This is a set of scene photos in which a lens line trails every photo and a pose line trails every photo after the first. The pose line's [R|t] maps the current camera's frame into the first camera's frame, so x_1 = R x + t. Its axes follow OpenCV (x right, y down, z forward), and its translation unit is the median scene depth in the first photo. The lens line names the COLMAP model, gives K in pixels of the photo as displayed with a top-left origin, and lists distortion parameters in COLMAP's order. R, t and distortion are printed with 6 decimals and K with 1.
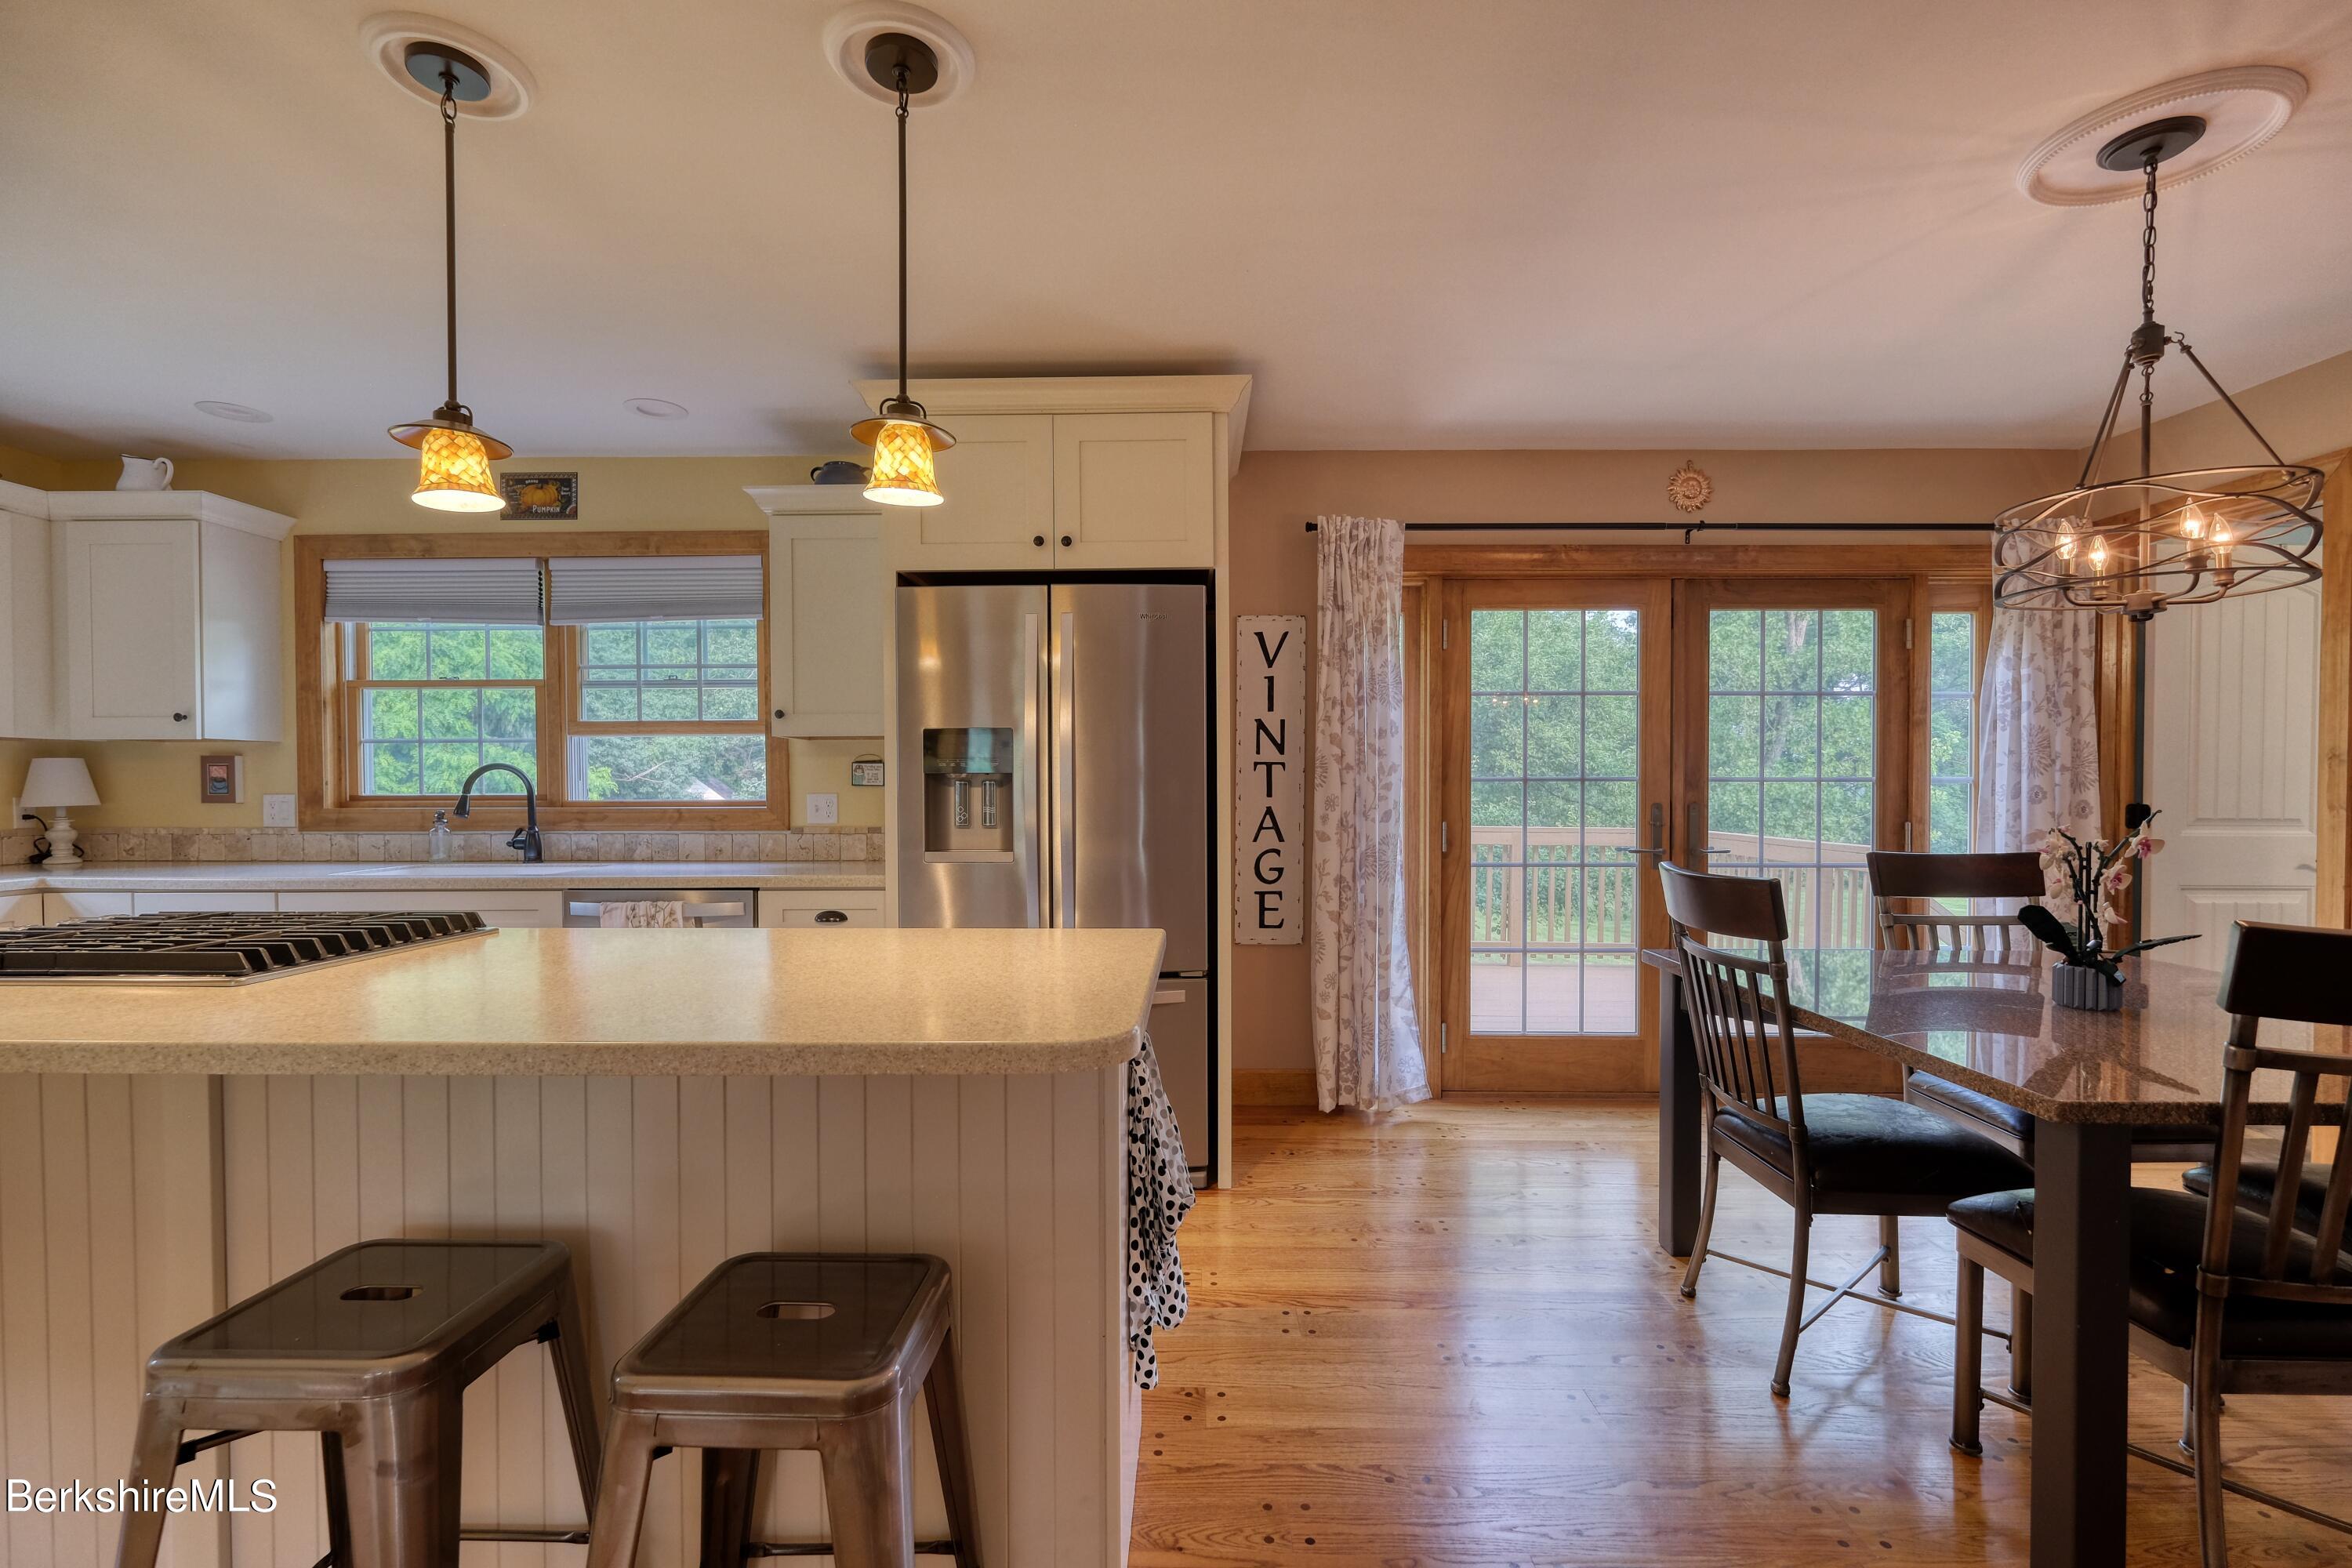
lens RADIAL K [[1027.4, 0, 1178.4], [0, 1027.4, 798.7], [0, 0, 1]] dist [-0.001070, 0.000240]
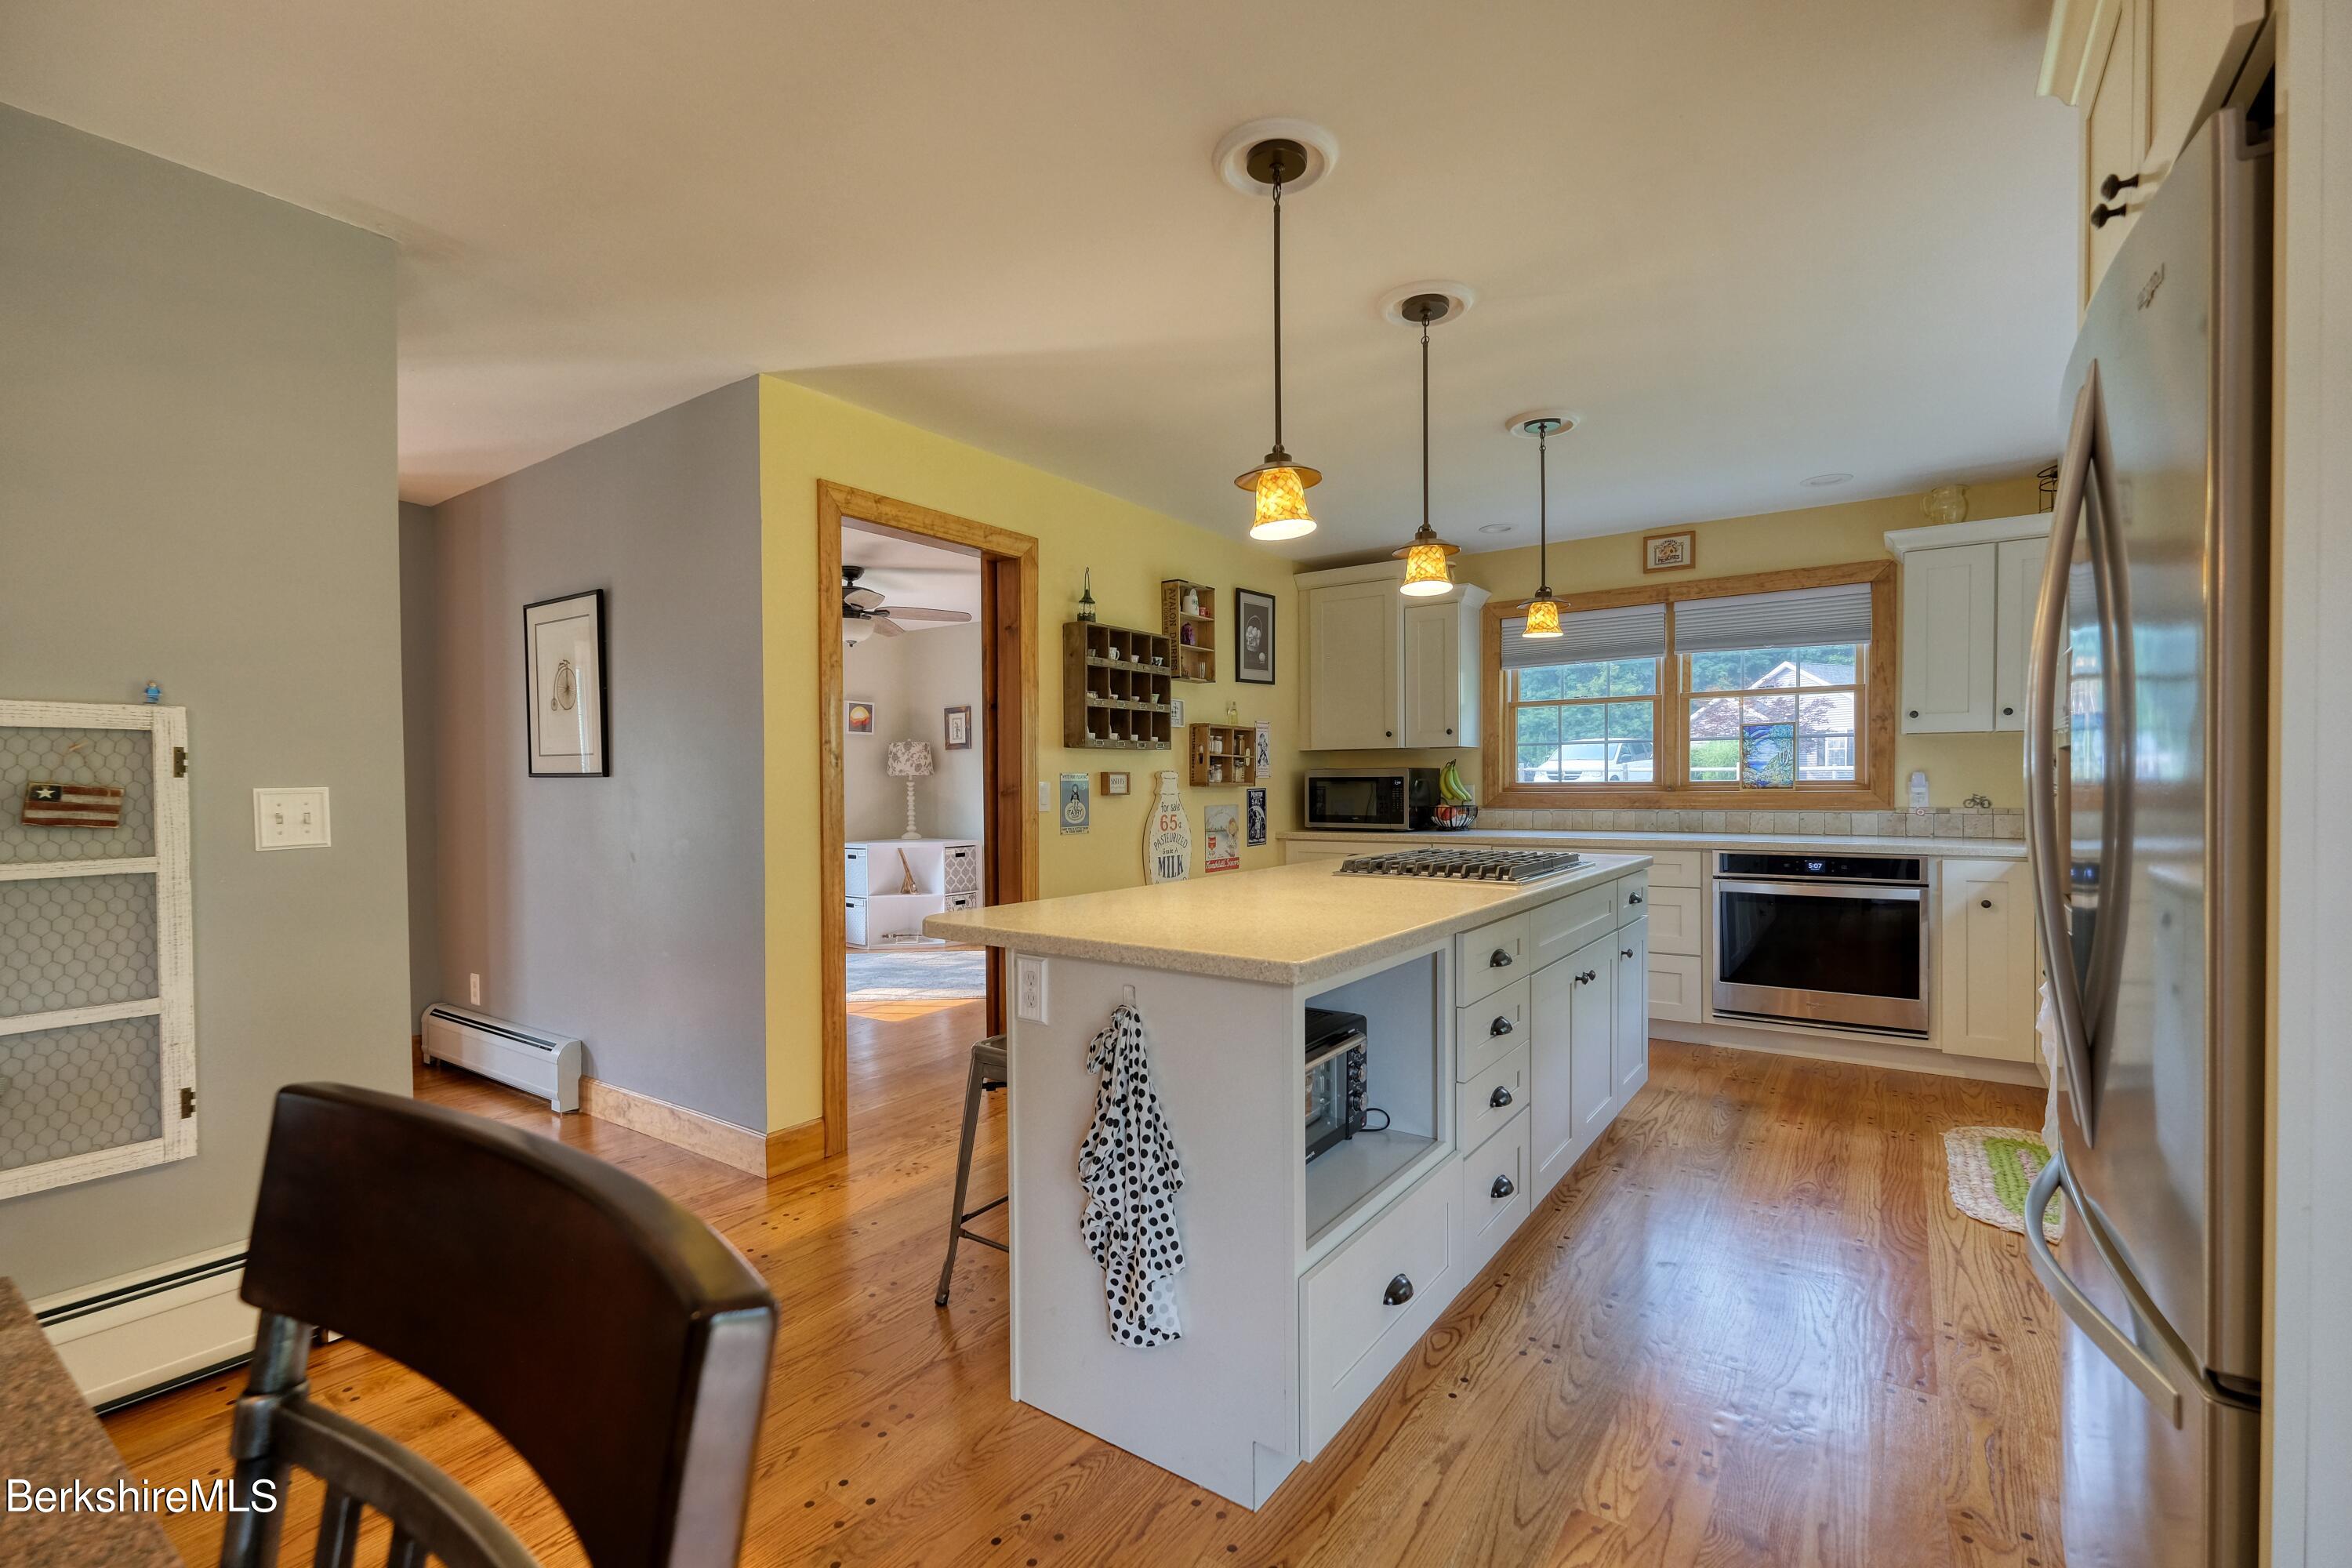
lens RADIAL K [[1027.4, 0, 1178.4], [0, 1027.4, 798.7], [0, 0, 1]] dist [-0.001070, 0.000240]
pose [[-0.561533, 0.021391, -0.827178, 0.352495], [-0.003153, 0.999603, 0.027990, -0.009370], [0.827449, 0.018325, -0.561242, 0.716006]]
